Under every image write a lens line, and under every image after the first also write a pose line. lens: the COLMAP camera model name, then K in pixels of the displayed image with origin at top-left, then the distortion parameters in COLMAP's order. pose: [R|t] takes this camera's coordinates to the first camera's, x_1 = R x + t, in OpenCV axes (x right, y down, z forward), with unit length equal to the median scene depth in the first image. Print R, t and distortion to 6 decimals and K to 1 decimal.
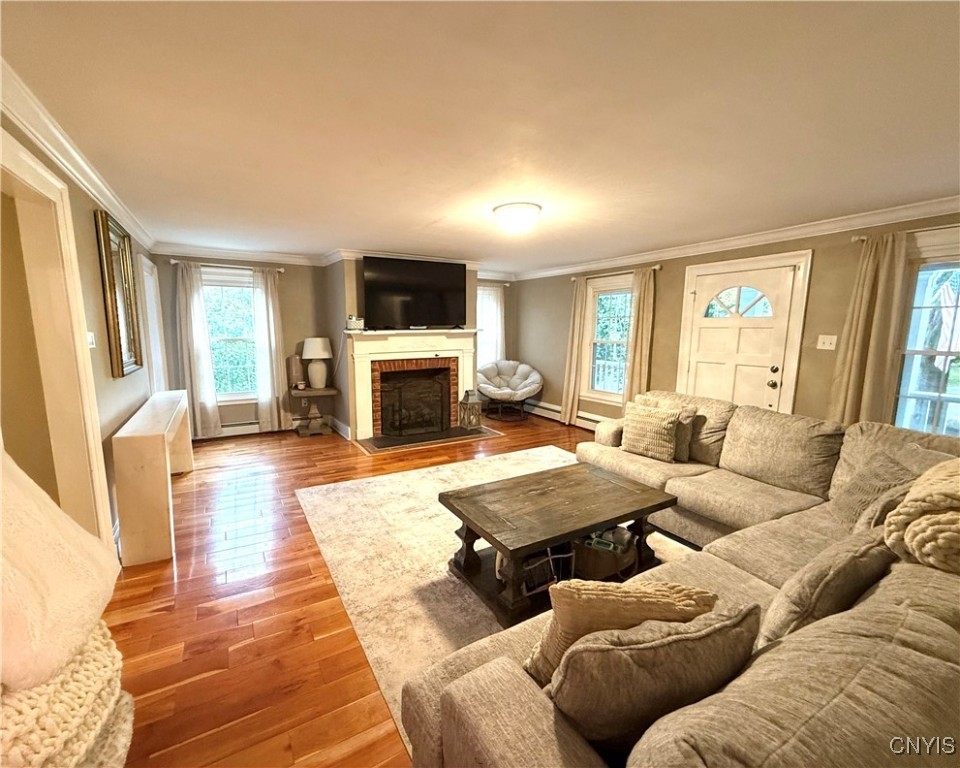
lens RADIAL K [[422.6, 0, 475.5], [0, 422.6, 390.7], [0, 0, 1]] dist [0.000525, 0.000225]
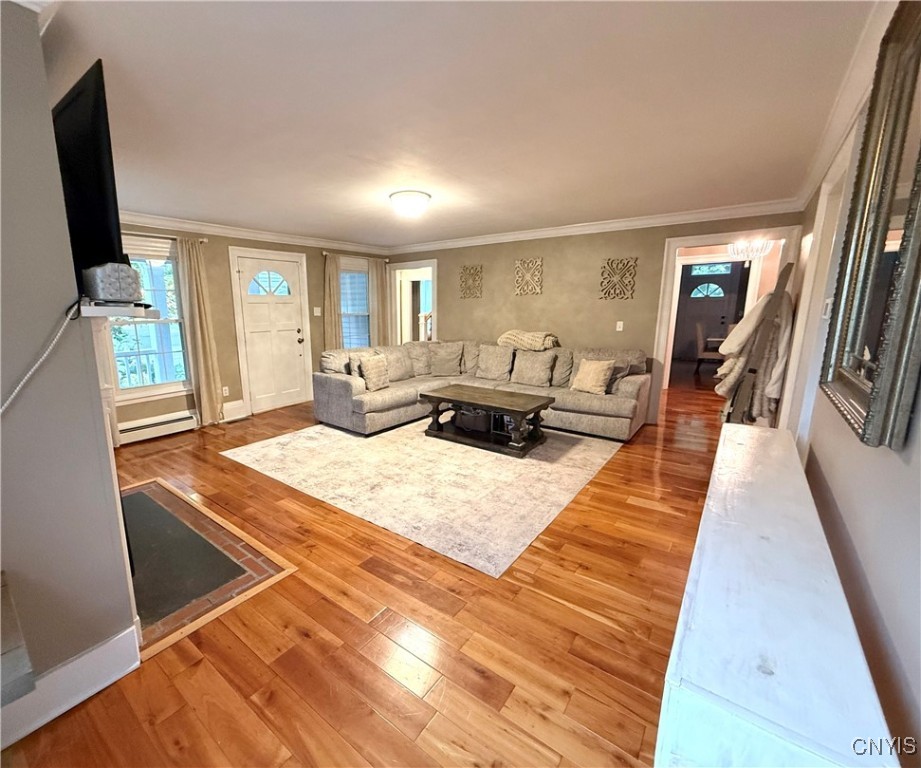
lens RADIAL K [[410.3, 0, 394.3], [0, 410.3, 384.6], [0, 0, 1]] dist [-0.000704, -0.000209]
pose [[-0.323906, -0.178438, 0.929110, -0.790525], [0.145833, 0.960899, 0.235384, -0.160861], [-0.934782, 0.211737, -0.285219, 1.138602]]
